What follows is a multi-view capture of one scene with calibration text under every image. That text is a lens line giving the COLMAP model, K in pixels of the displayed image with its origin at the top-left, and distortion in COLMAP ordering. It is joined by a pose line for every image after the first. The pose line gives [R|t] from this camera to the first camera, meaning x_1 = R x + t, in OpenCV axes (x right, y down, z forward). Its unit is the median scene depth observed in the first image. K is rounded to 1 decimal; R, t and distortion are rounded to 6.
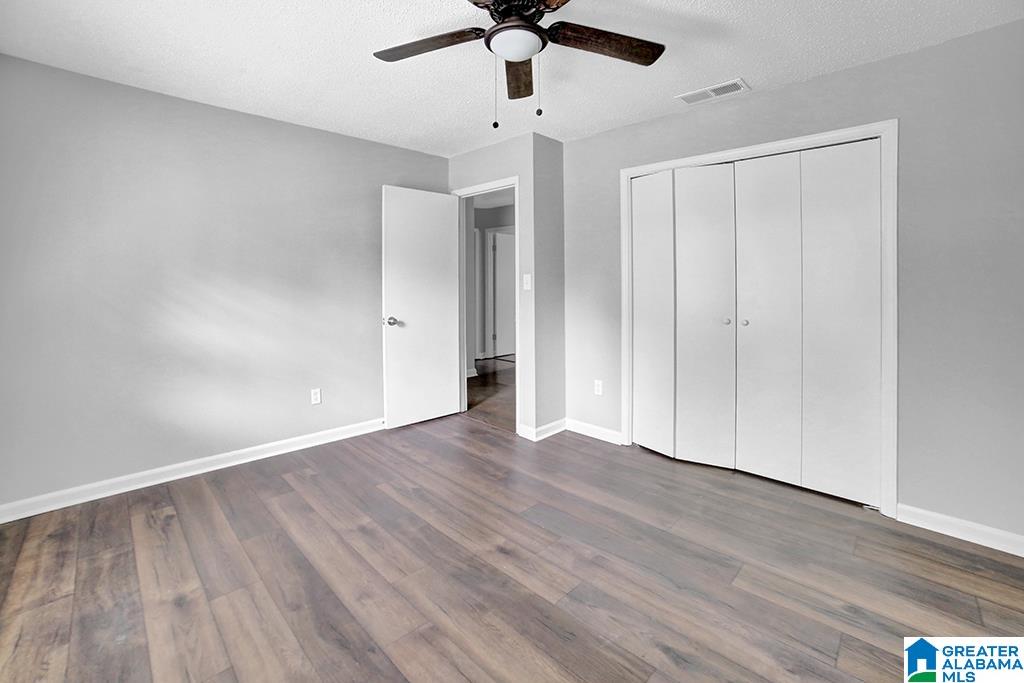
lens RADIAL K [[456.6, 0, 518.1], [0, 456.6, 340.1], [0, 0, 1]] dist [-0.001283, 0.000078]
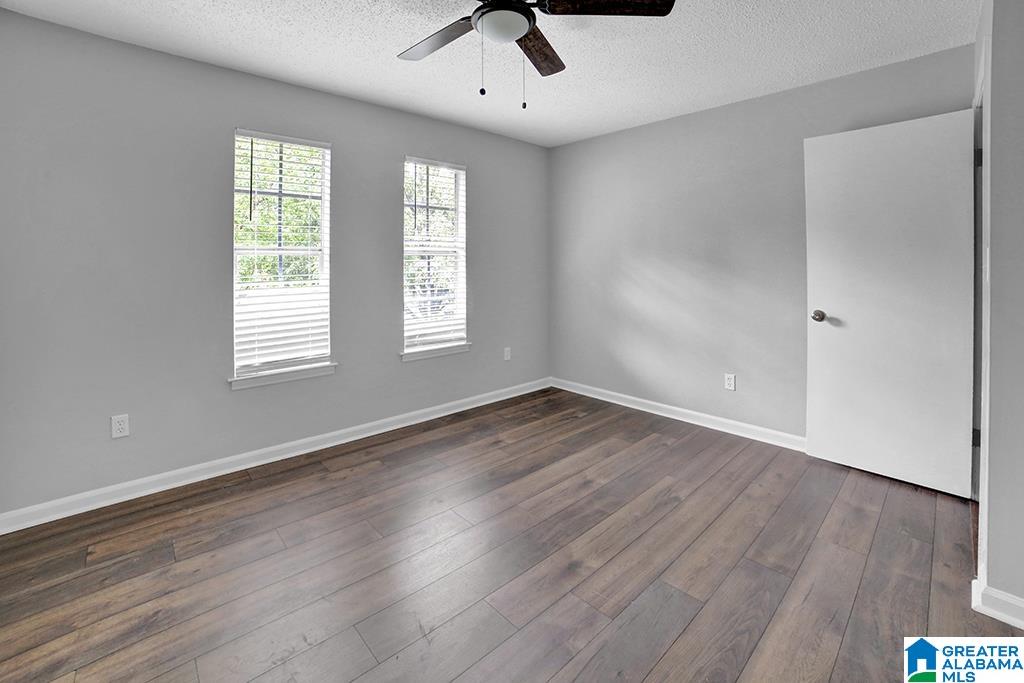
lens RADIAL K [[456.6, 0, 518.1], [0, 456.6, 340.1], [0, 0, 1]] dist [-0.001283, 0.000078]
pose [[-0.033005, 0.162995, -0.986075, 0.711317], [-0.126938, 0.977939, 0.165898, -0.094182], [0.991361, 0.130646, -0.011586, 0.776951]]
